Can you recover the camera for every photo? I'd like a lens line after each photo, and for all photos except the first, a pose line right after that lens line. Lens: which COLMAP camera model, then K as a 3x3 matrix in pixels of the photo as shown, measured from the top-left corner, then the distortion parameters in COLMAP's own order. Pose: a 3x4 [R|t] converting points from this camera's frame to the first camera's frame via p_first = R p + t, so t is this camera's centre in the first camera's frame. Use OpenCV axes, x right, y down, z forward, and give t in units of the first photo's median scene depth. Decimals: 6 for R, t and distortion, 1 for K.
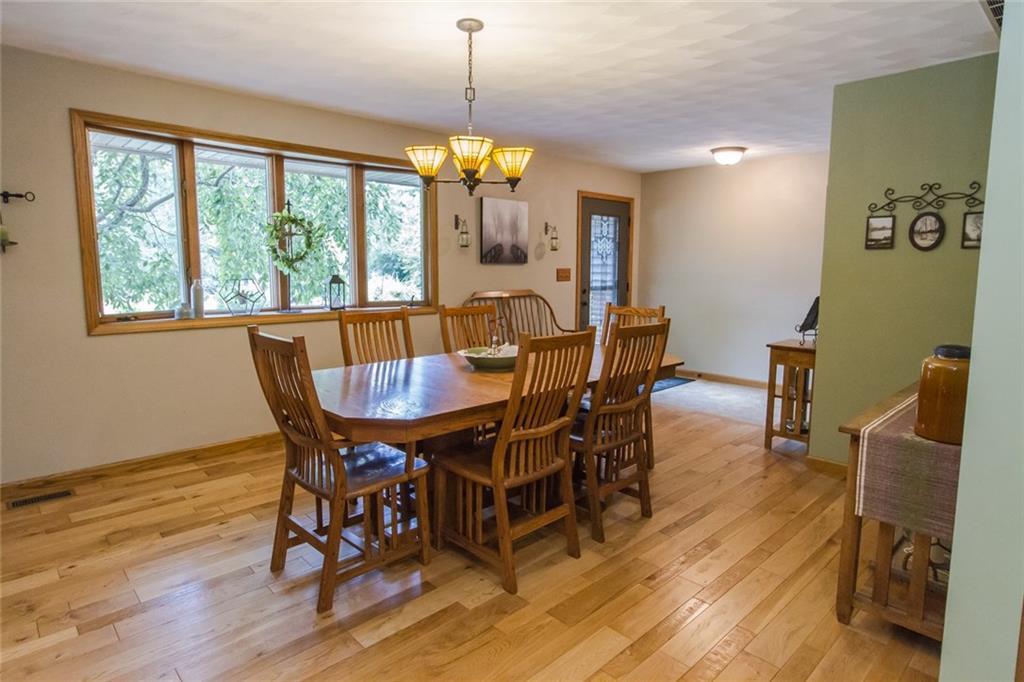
lens RADIAL K [[570.7, 0, 511.5], [0, 570.7, 336.8], [0, 0, 1]] dist [-0.012817, 0.006448]
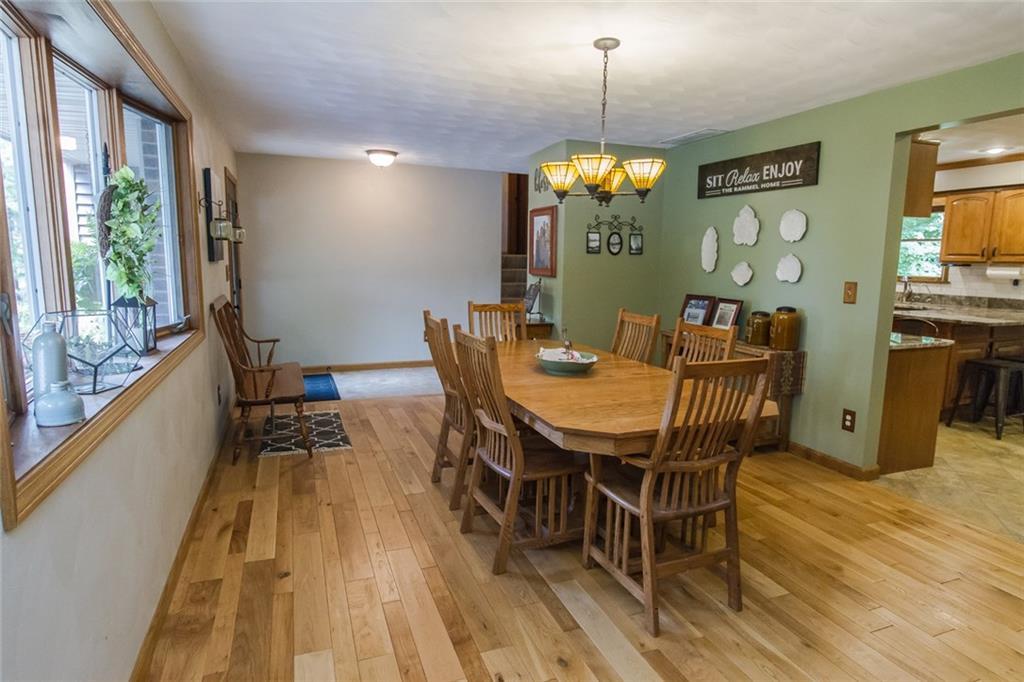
lens RADIAL K [[570.7, 0, 511.6], [0, 570.7, 335.7], [0, 0, 1]] dist [-0.012817, 0.006448]
pose [[0.380273, -0.127513, 0.916042, -0.933807], [0.105000, 0.989999, 0.094219, -0.106707], [-0.918895, 0.060355, 0.389859, 0.636549]]
